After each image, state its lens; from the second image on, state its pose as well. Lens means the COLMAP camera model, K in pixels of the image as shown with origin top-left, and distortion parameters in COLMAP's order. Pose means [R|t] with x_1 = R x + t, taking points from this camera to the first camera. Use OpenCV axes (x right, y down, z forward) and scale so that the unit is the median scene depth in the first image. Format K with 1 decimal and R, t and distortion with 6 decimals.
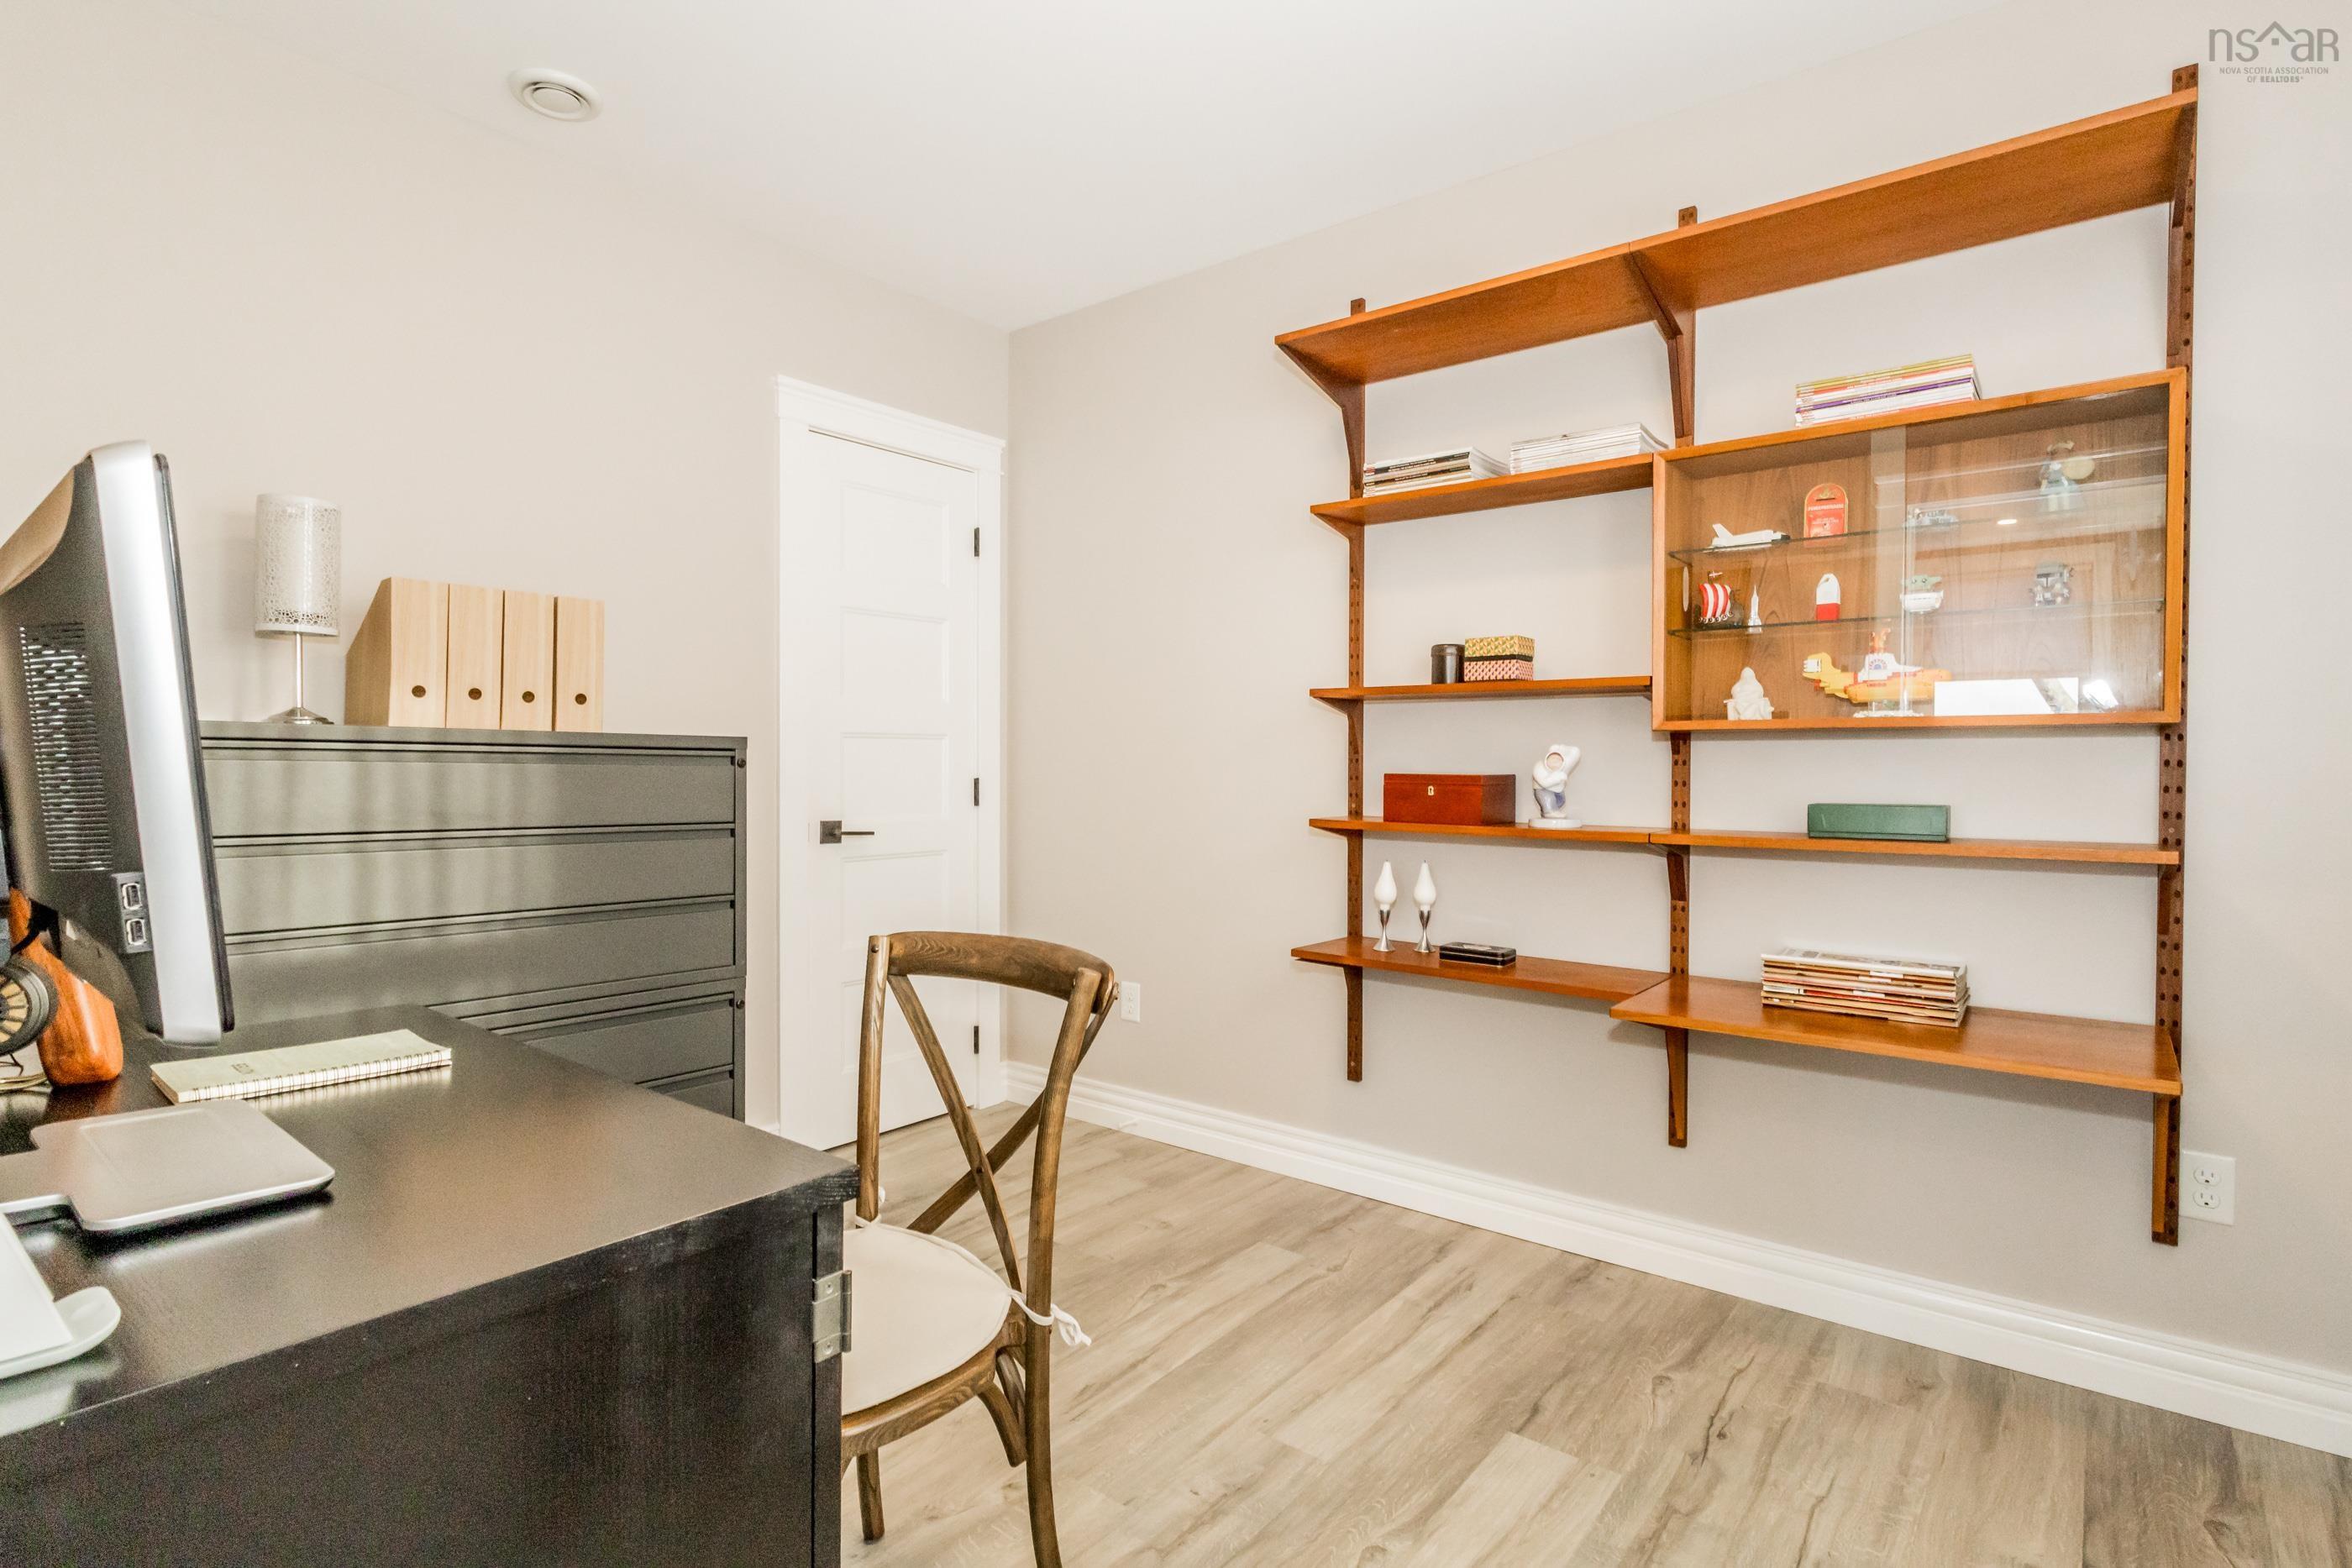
lens RADIAL K [[1139.5, 0, 1176.0], [0, 1139.5, 784.0], [0, 0, 1]] dist [0.031978, 0.000135]
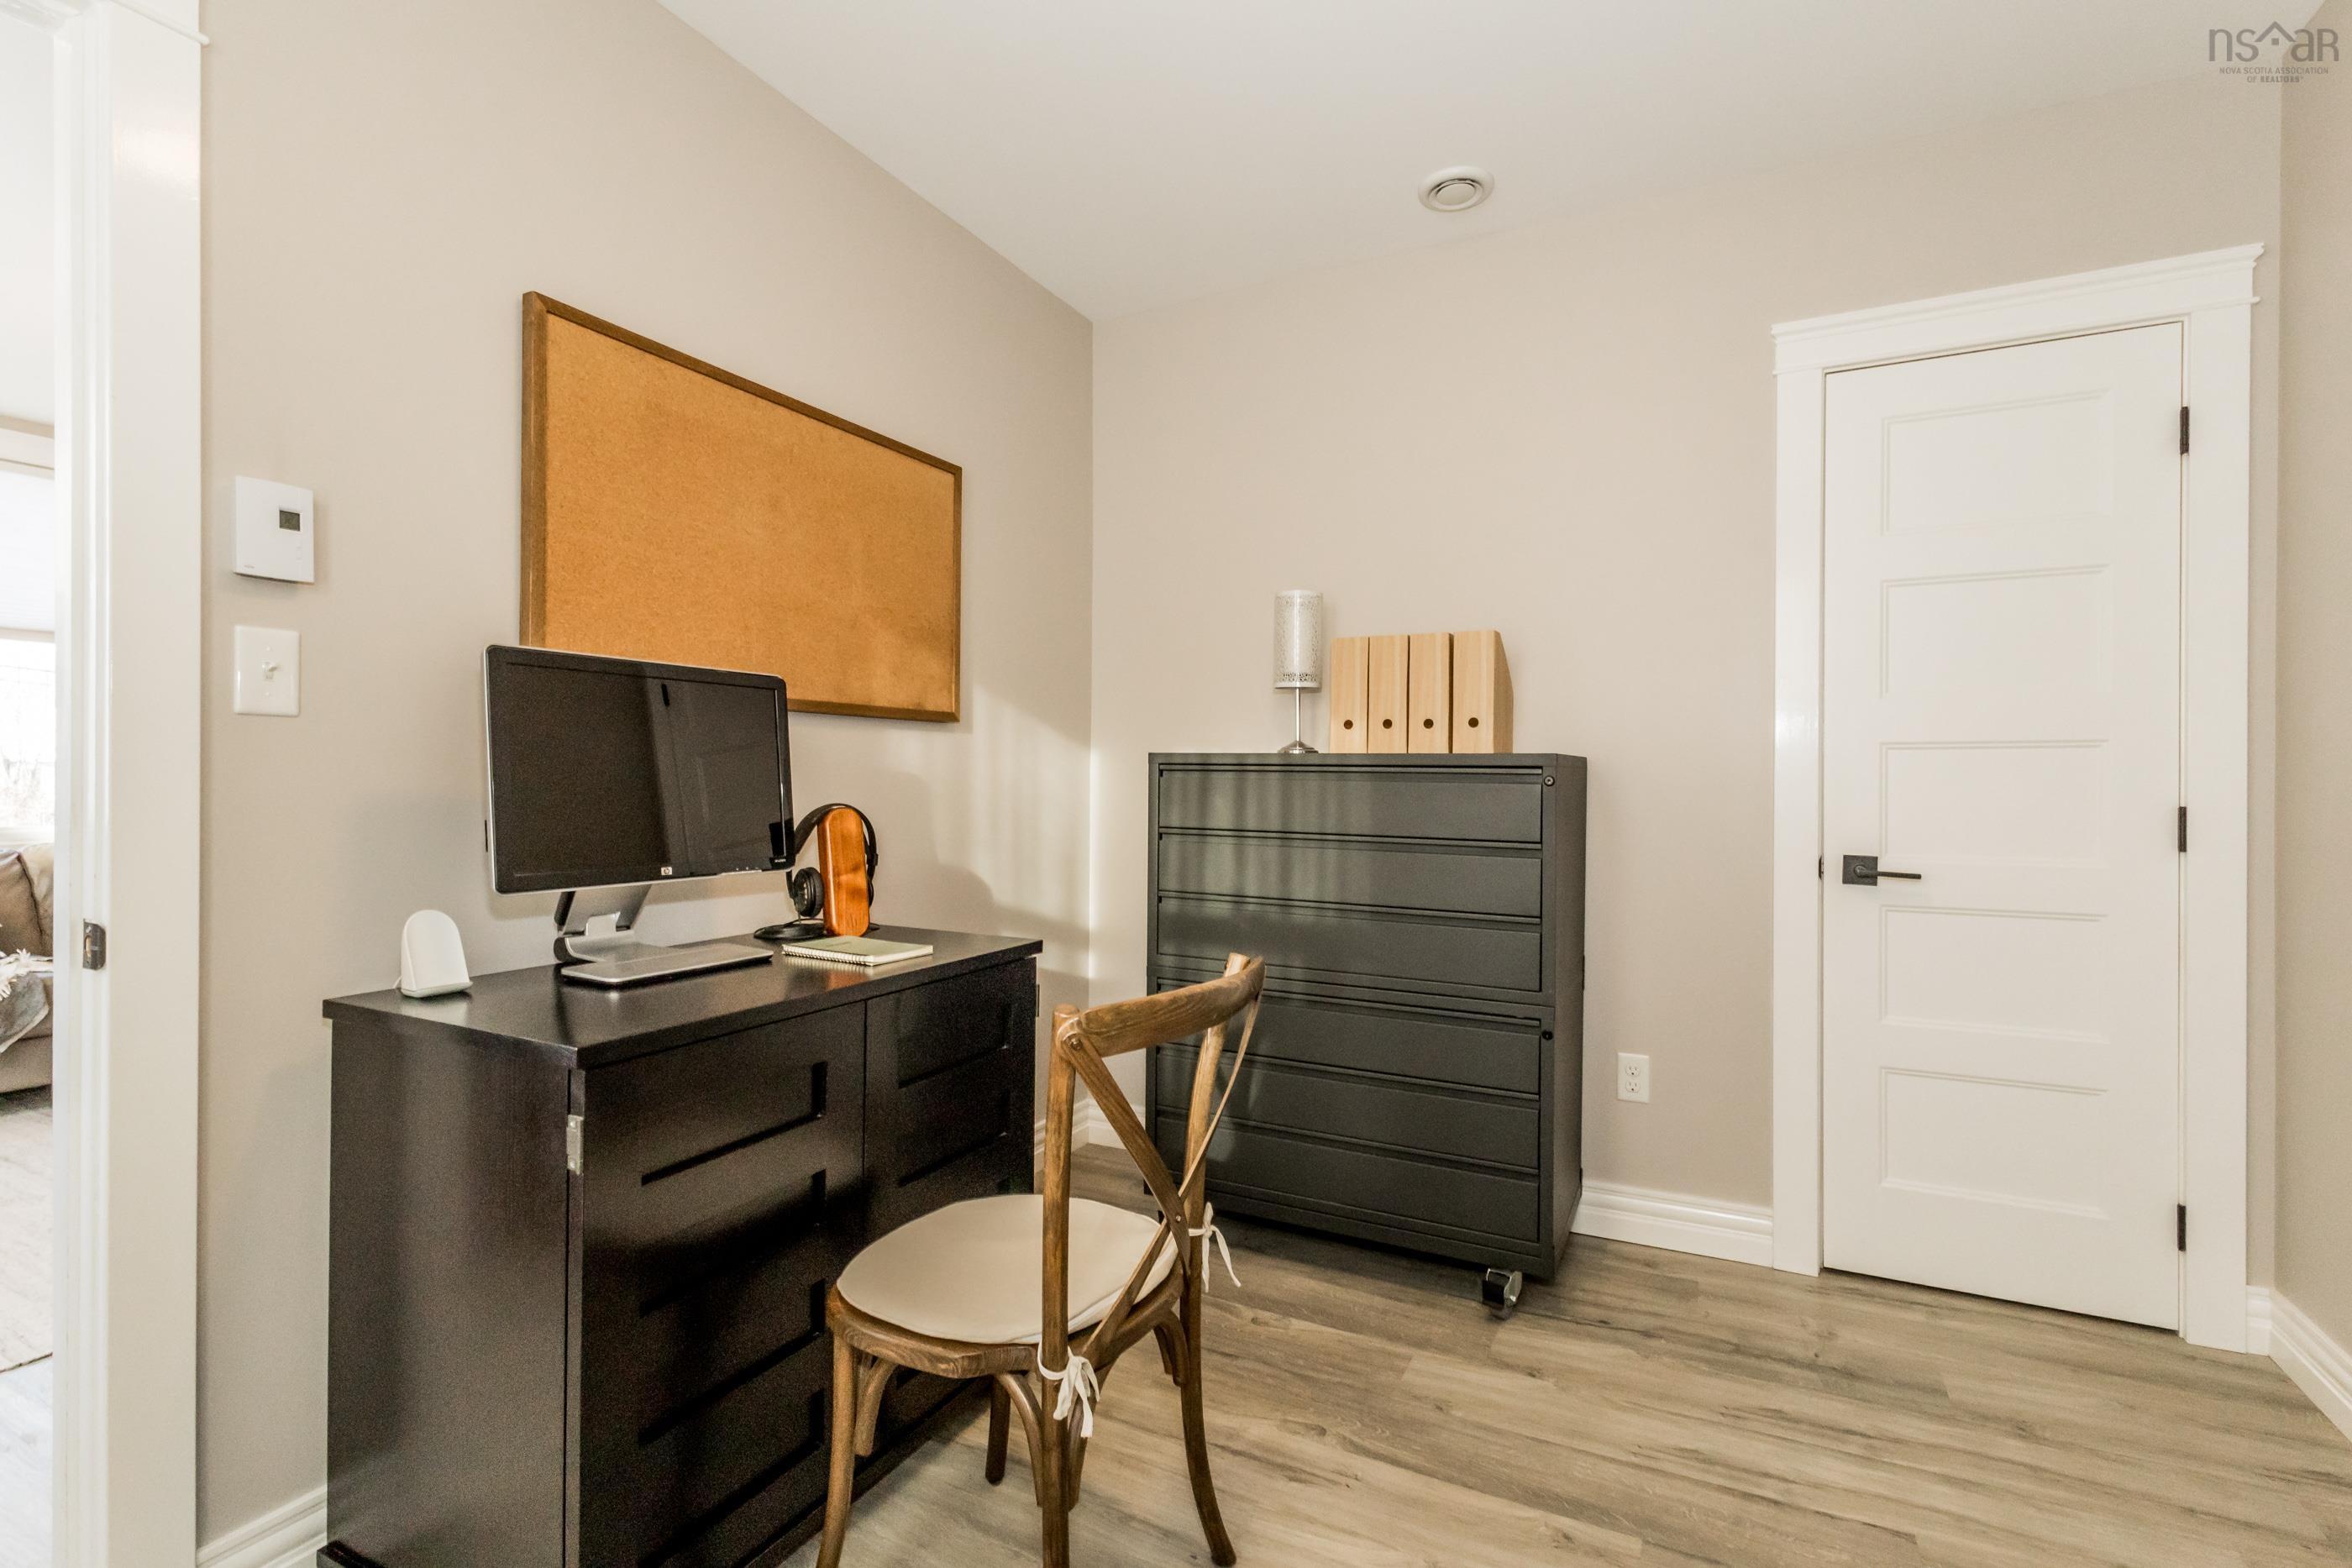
lens RADIAL K [[1078.8, 0, 1171.0], [0, 1078.8, 784.7], [0, 0, 1]] dist [0.002668, 0.000142]
pose [[0.211075, 0.003824, -0.977462, 0.484535], [-0.021787, 0.999762, -0.000794, -0.008736], [0.977227, 0.021463, 0.211108, 0.567709]]
